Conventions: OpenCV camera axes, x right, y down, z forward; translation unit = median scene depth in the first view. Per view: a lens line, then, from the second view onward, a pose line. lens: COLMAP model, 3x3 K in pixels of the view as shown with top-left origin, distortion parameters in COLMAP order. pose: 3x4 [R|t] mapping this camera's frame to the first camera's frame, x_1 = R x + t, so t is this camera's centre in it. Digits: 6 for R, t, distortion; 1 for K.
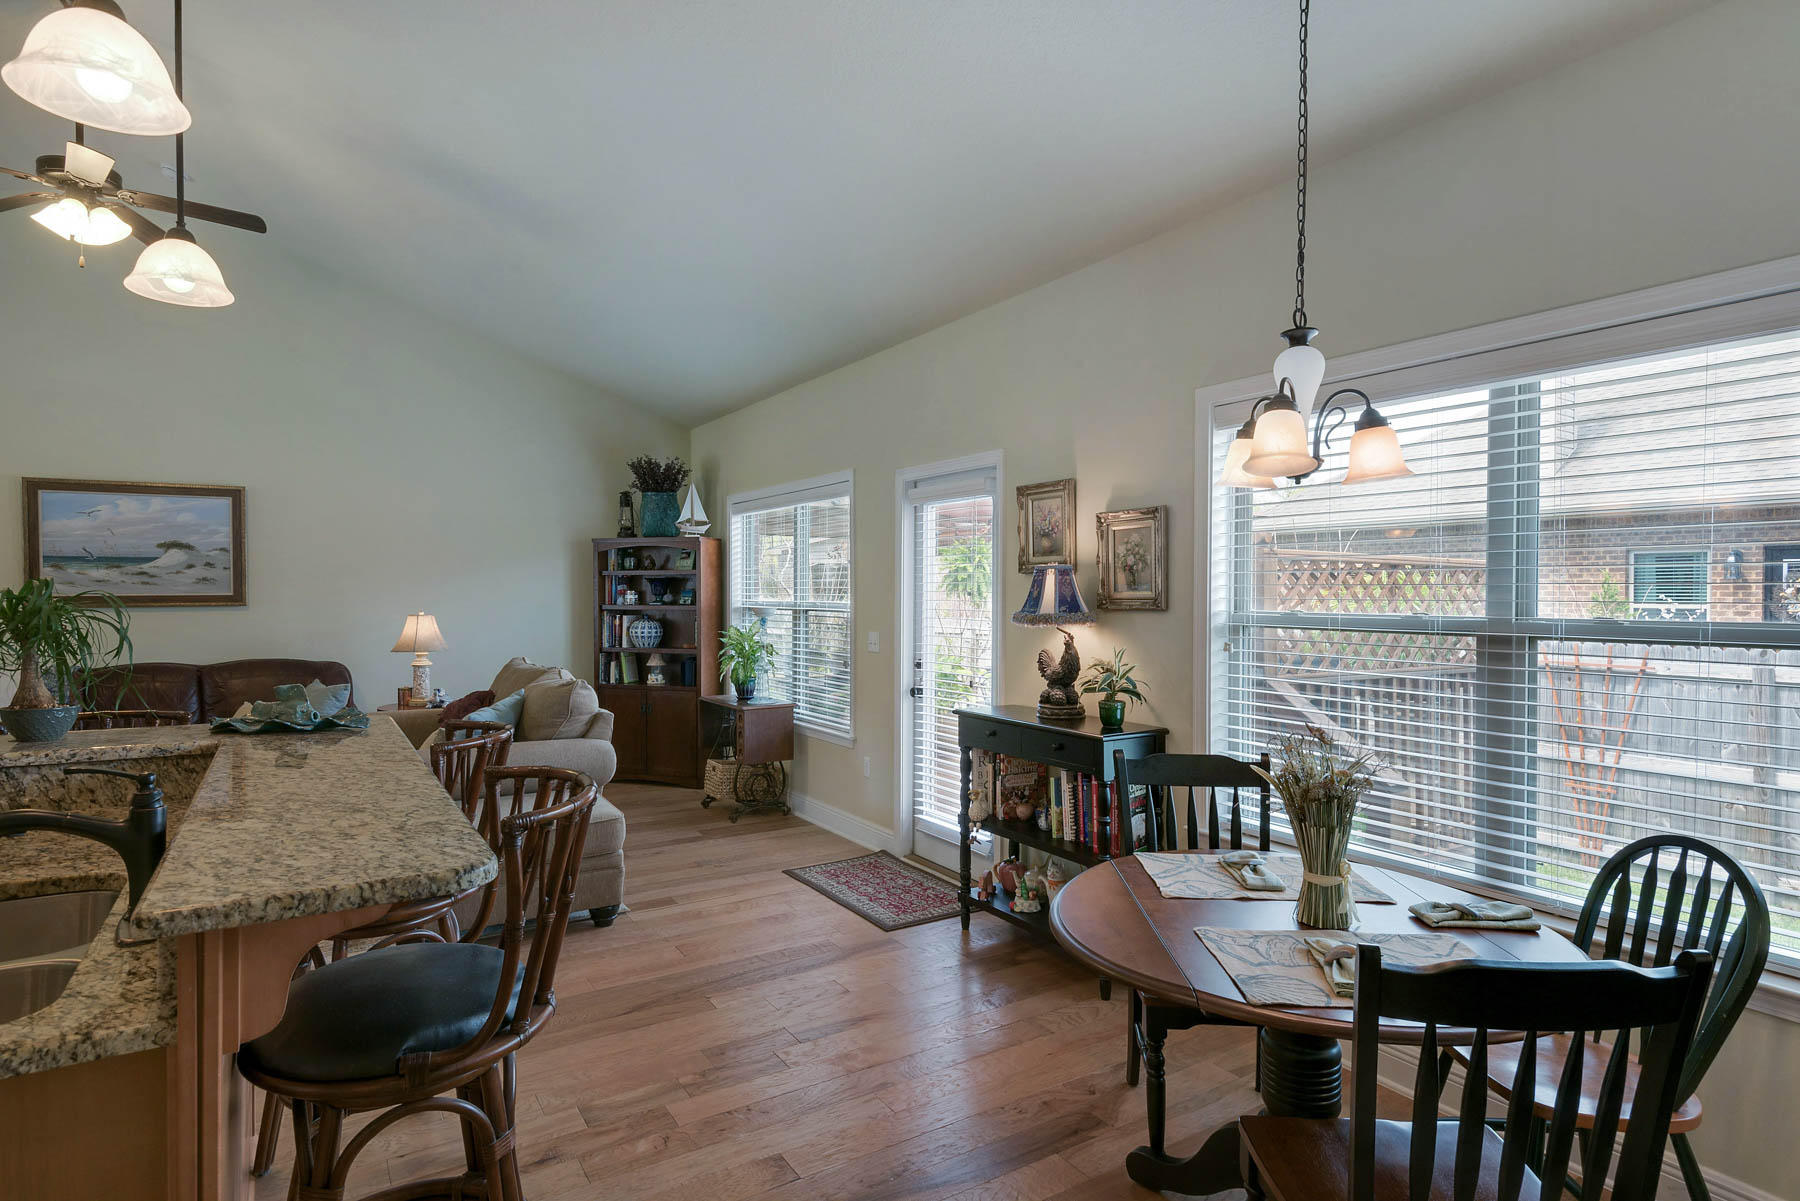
lens RADIAL K [[955.2, 0, 899.1], [0, 955.2, 609.7], [0, 0, 1]] dist [0.026117, -0.014320]
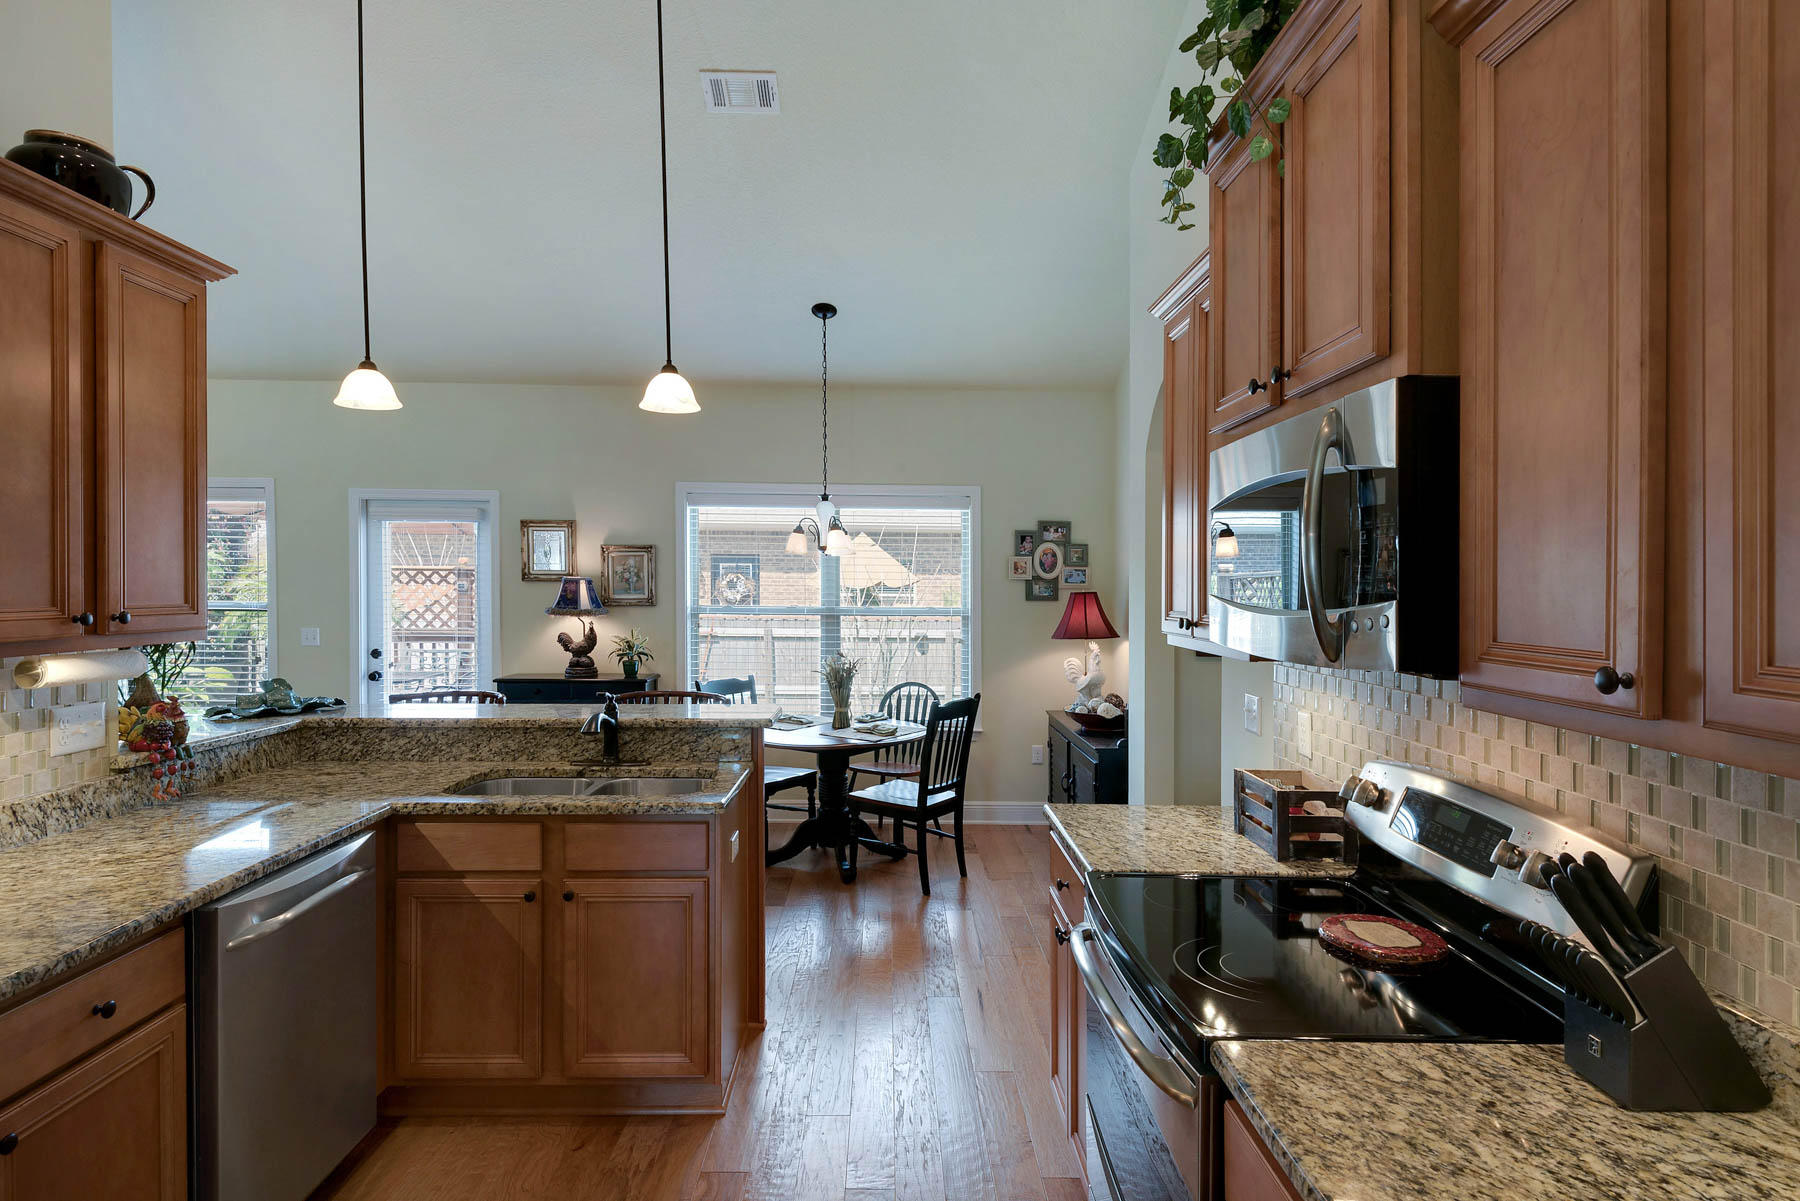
lens RADIAL K [[955.2, 0, 918.2], [0, 955.2, 574.5], [0, 0, 1]] dist [0.026117, -0.014320]
pose [[0.524000, 0.006728, 0.851692, -0.575883], [0.006673, 0.999906, -0.012004, -0.019016], [-0.851692, 0.011973, 0.523906, -0.187087]]
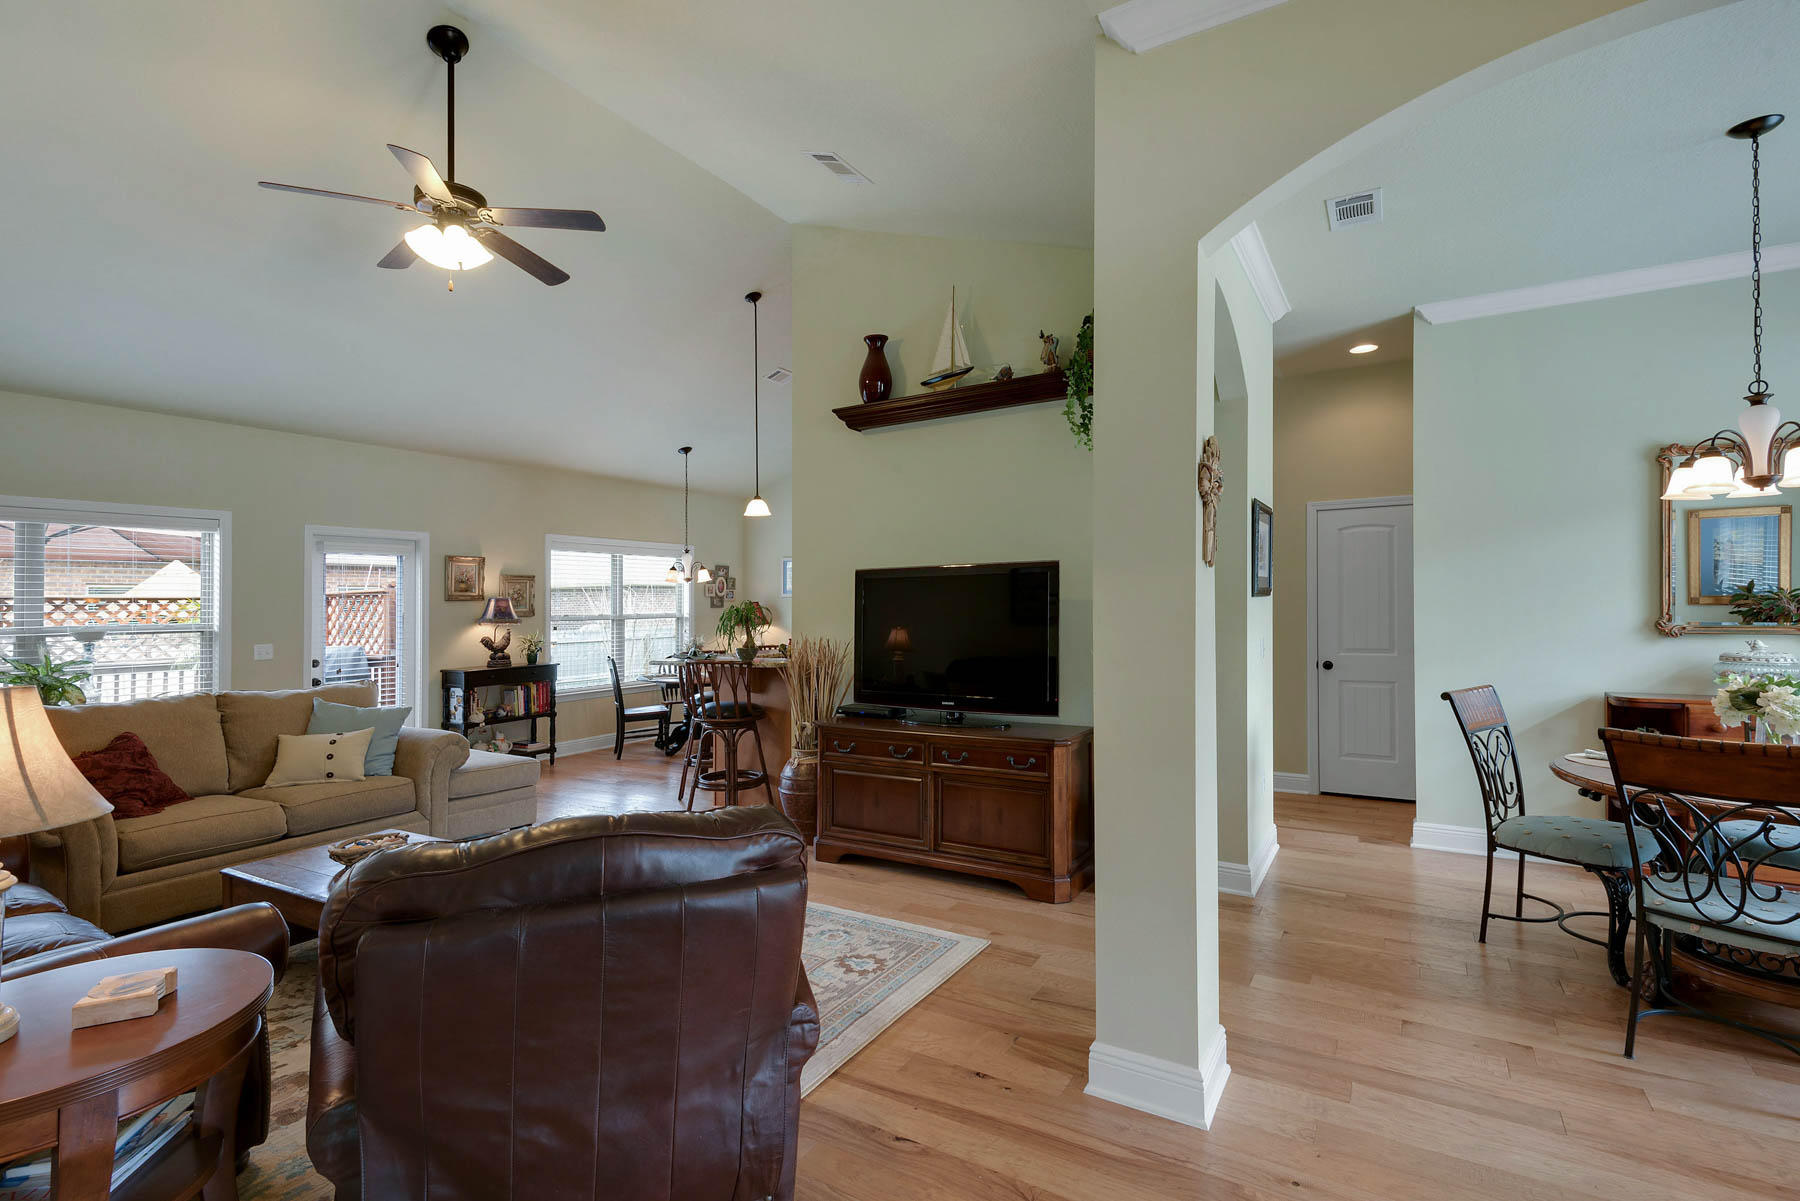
lens RADIAL K [[817.1, 0, 902.2], [0, 817.1, 581.2], [0, 0, 1]] dist [0.018251, -0.008933]
pose [[-0.460356, 0.032750, 0.887130, -1.297833], [0.032367, 0.999274, -0.020094, -0.010045], [-0.887144, 0.019464, -0.461082, 0.690717]]
